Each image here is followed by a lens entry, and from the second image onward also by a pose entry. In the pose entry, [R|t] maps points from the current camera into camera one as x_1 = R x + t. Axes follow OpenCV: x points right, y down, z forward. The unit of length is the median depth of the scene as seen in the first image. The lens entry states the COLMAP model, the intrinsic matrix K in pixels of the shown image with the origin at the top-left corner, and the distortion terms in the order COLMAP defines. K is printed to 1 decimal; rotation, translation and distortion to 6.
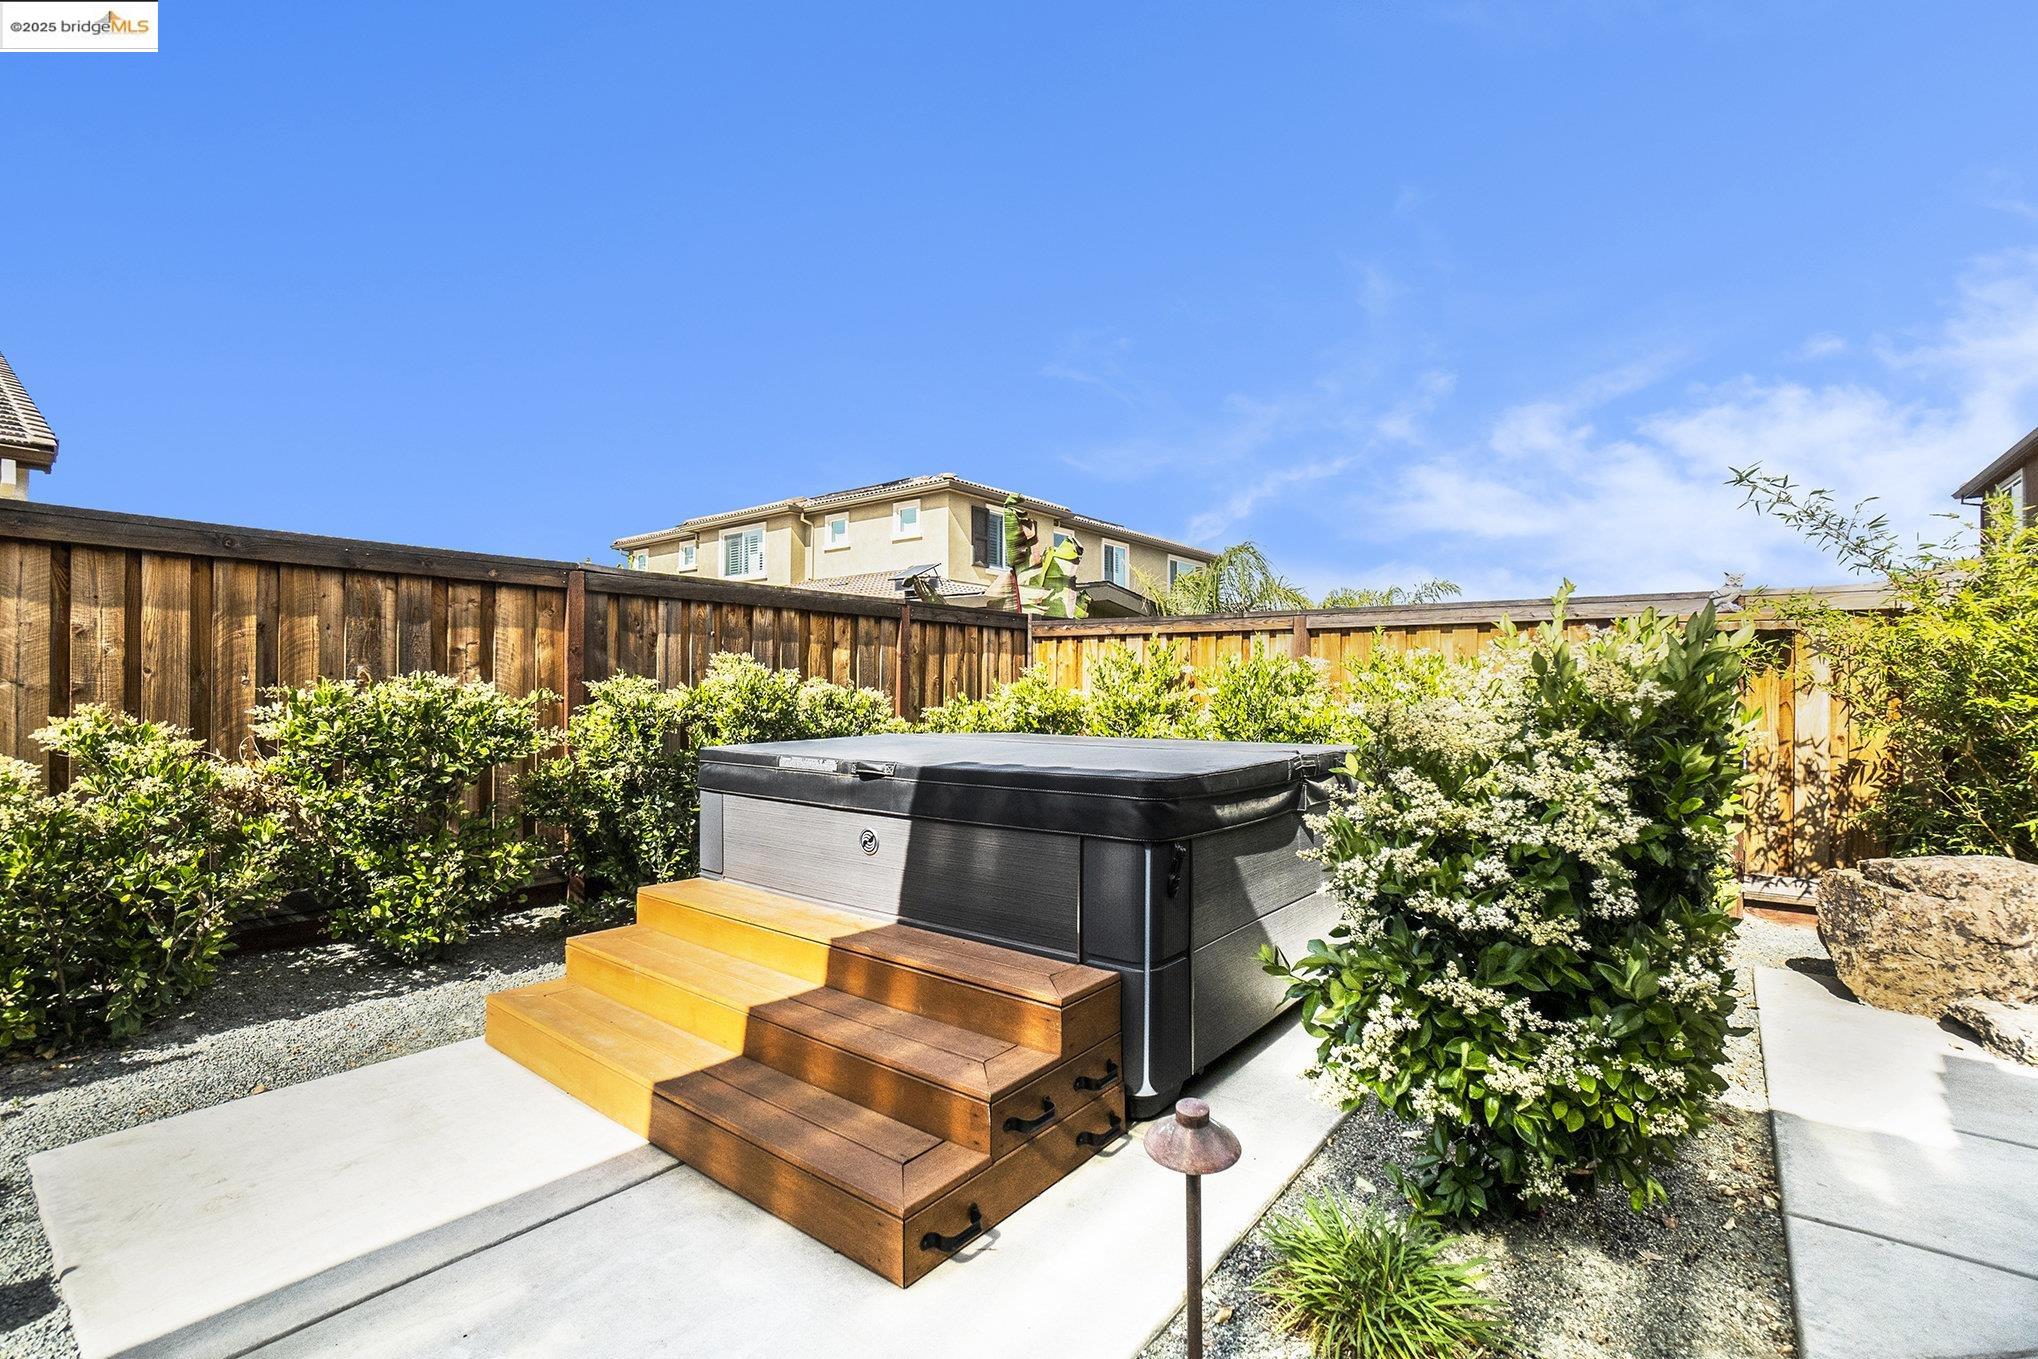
lens RADIAL K [[919.4, 0, 1032.7], [0, 919.4, 684.5], [0, 0, 1]] dist [-0.013090, 0.003307]
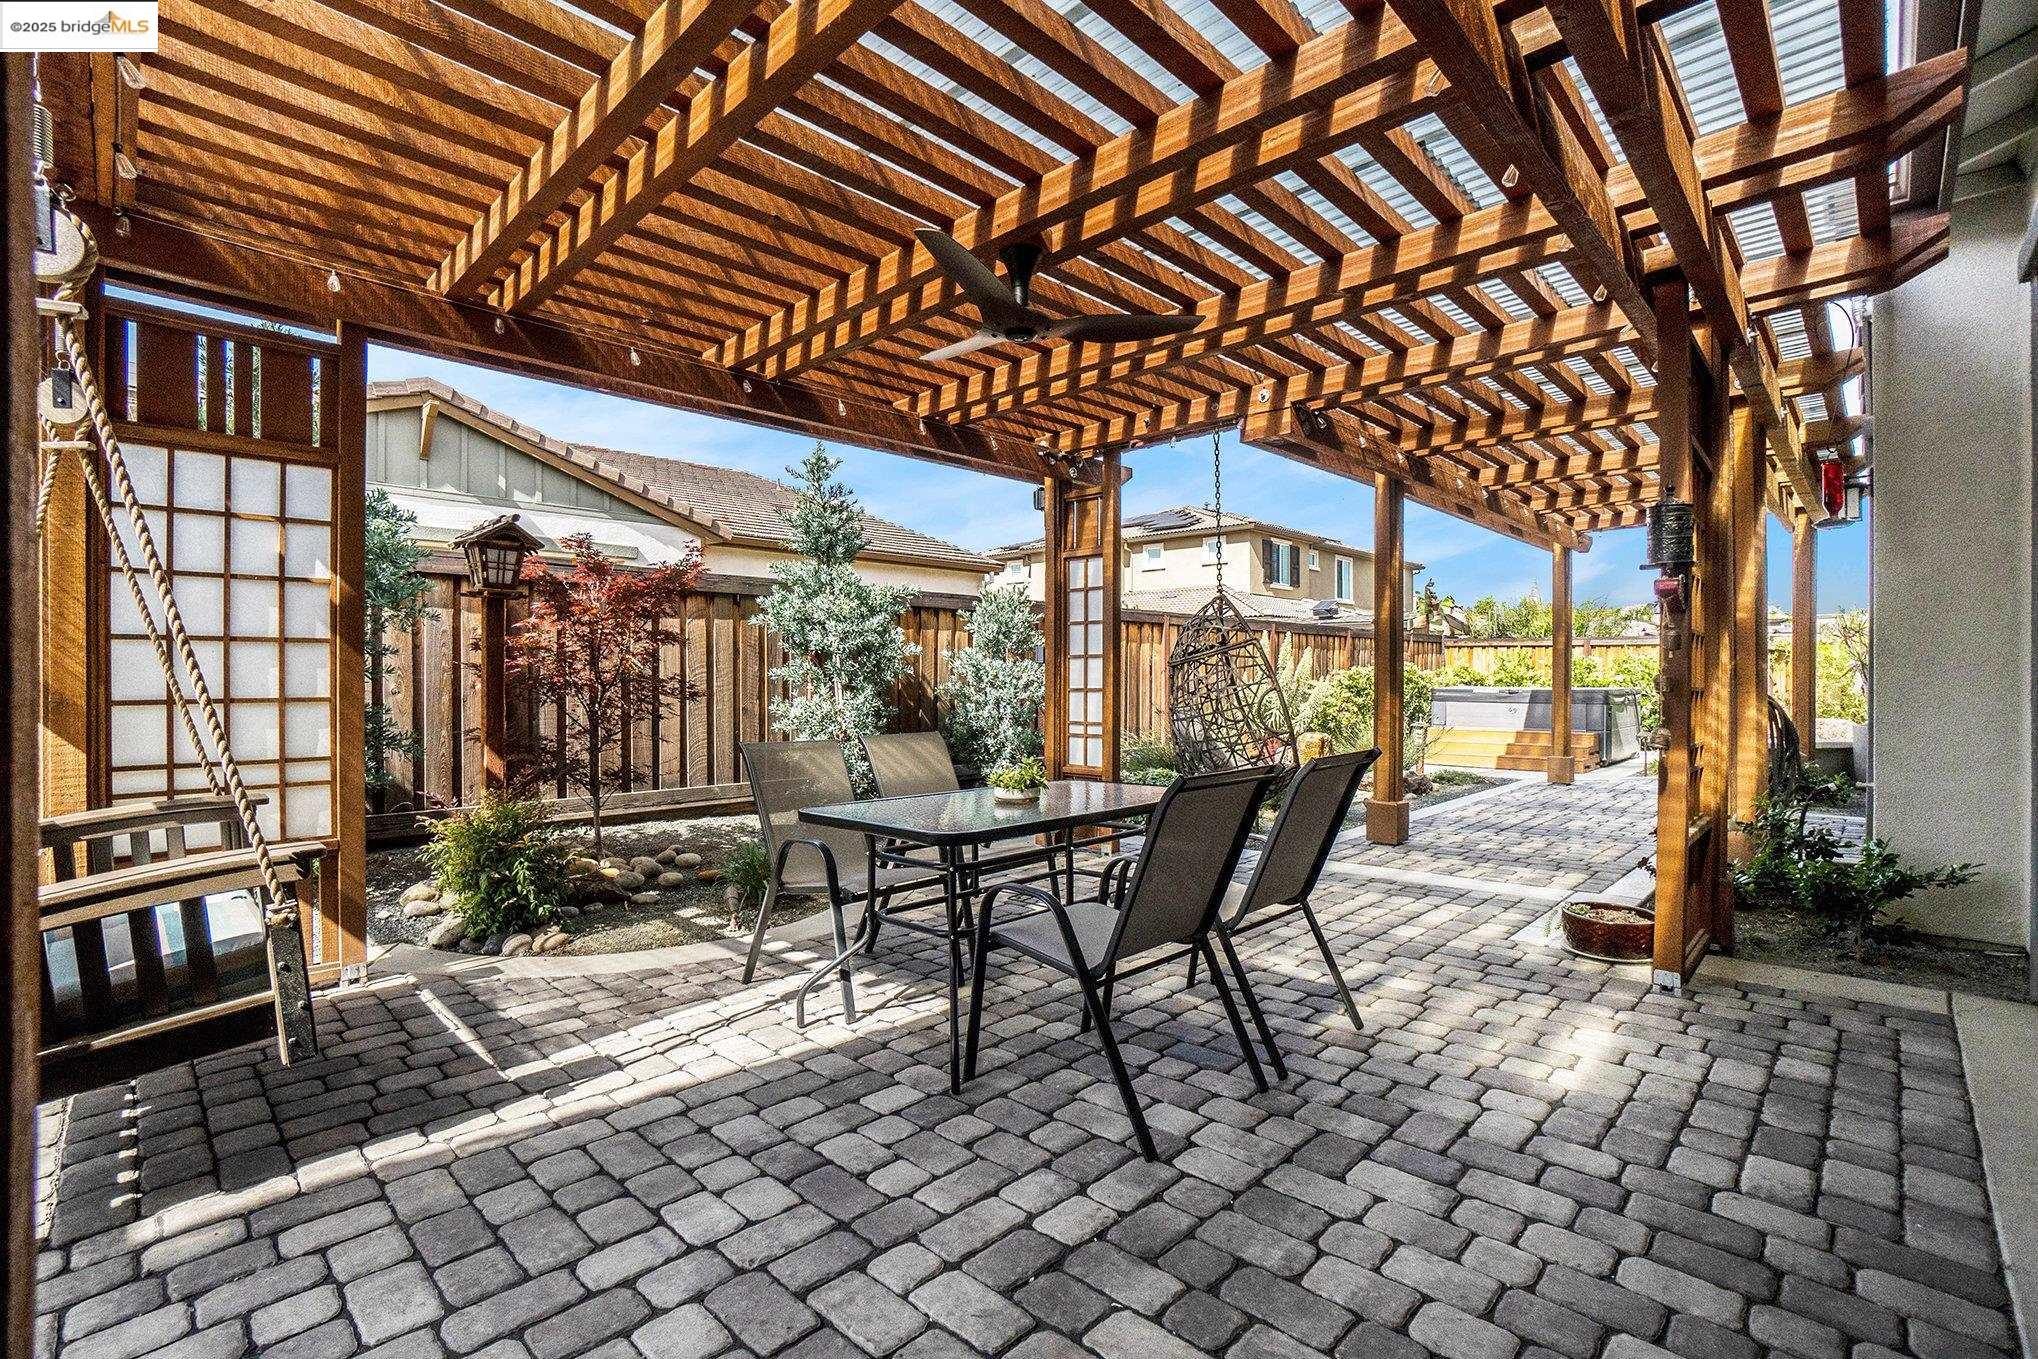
lens RADIAL K [[919.4, 0, 1037.4], [0, 919.4, 681.9], [0, 0, 1]] dist [-0.013090, 0.003307]
pose [[0.992895, 0.003664, -0.118940, -1.470699], [-0.001724, 0.999864, 0.016413, -0.005692], [0.118984, -0.016091, 0.992766, -2.644655]]
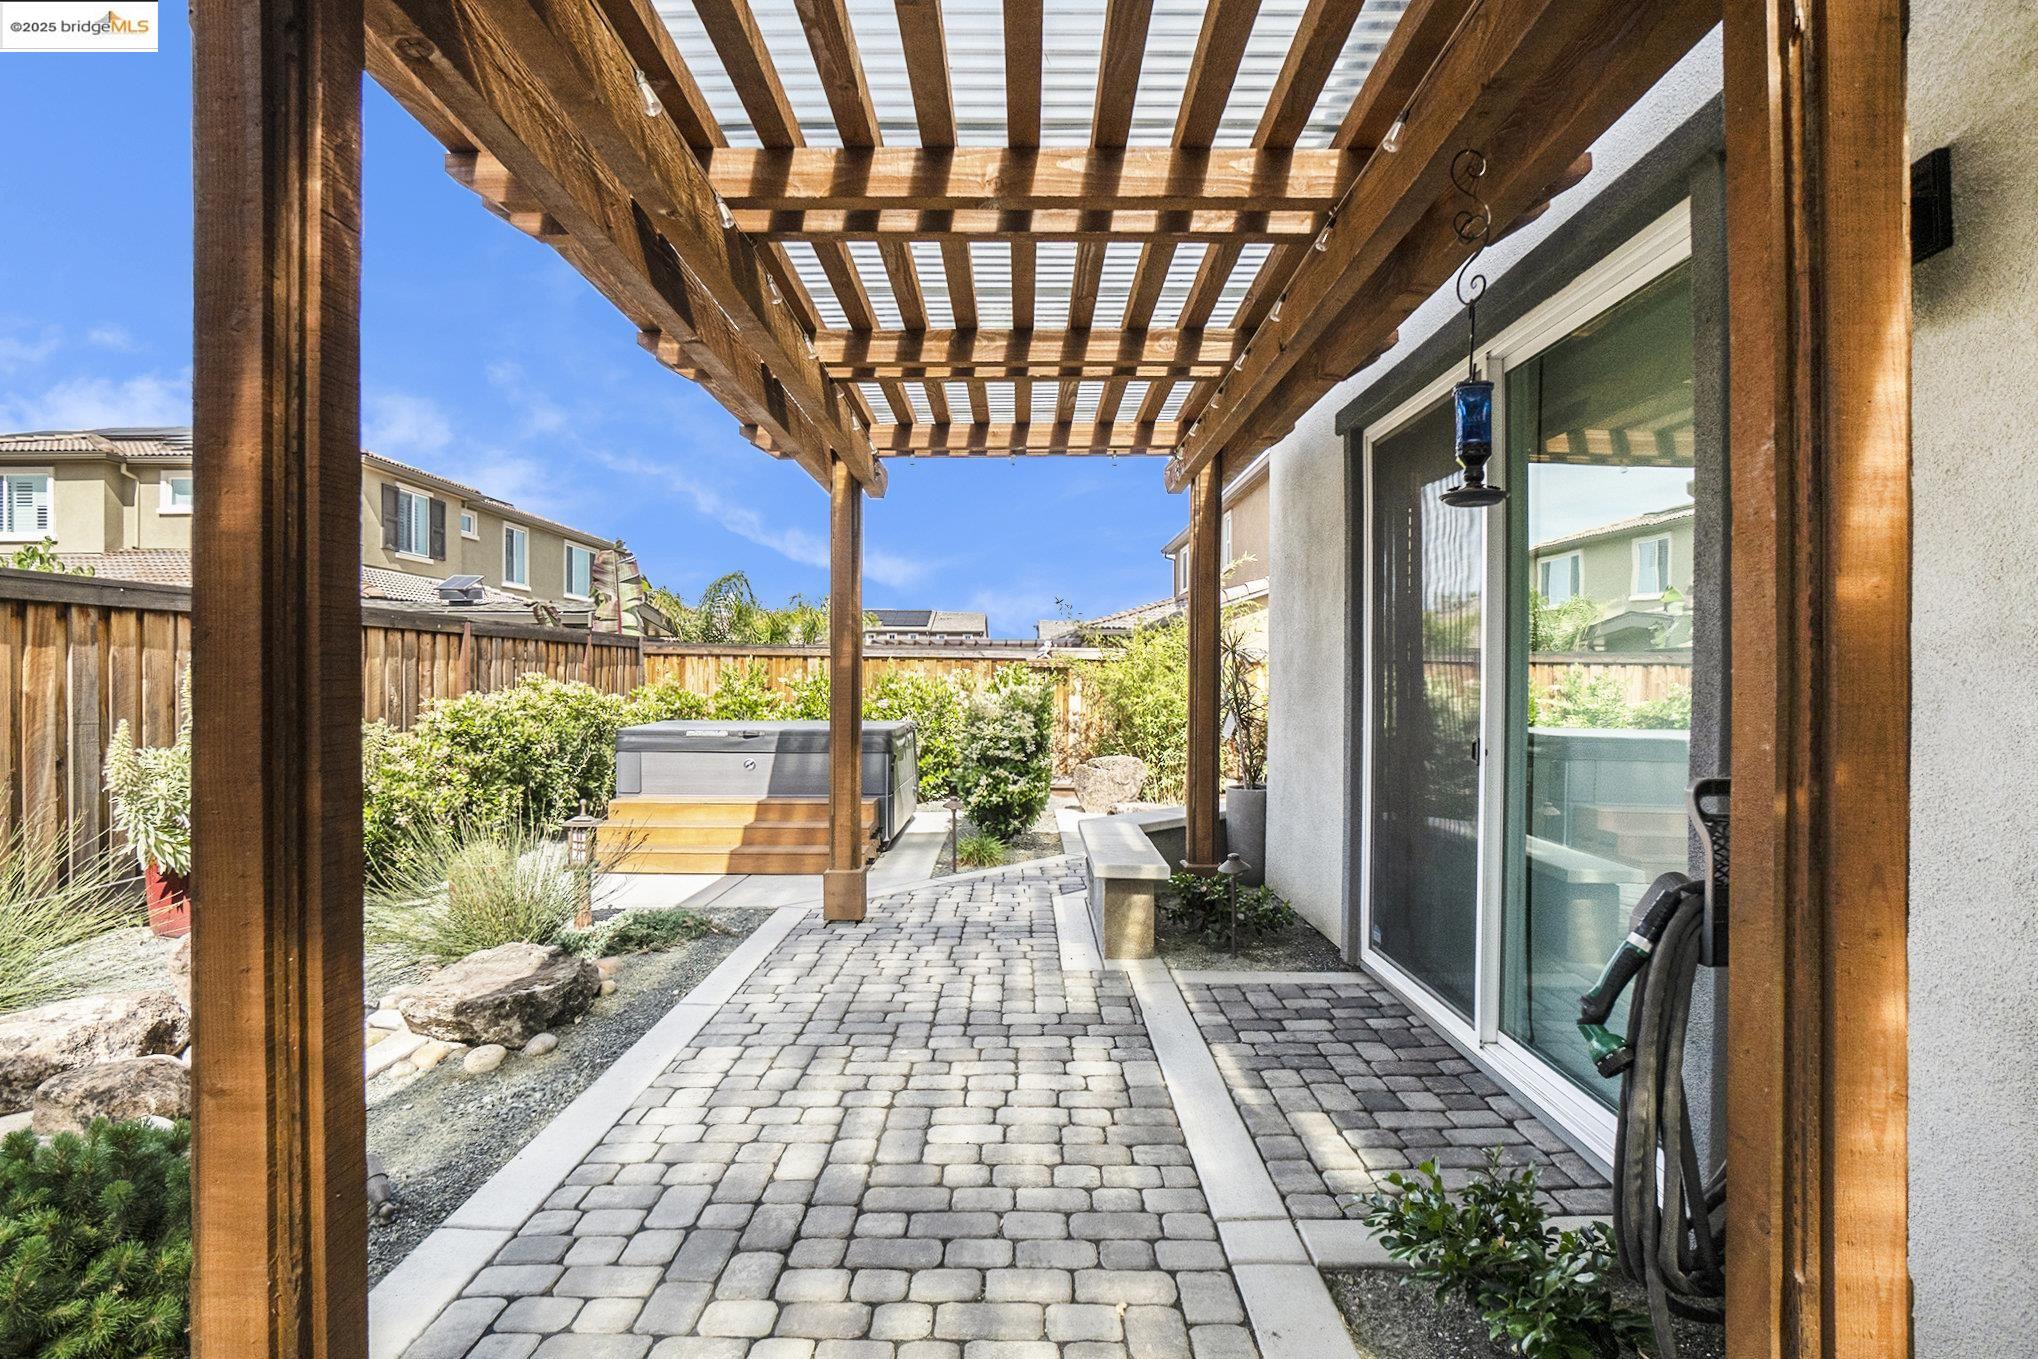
lens RADIAL K [[1048.9, 0, 1023.1], [0, 1048.9, 682.8], [0, 0, 1]] dist [-0.032043, -0.000211]
pose [[0.802803, 0.000375, 0.596244, -1.022867], [-0.006512, 0.999946, 0.008139, -0.052003], [-0.596208, -0.010417, 0.802762, -1.289701]]
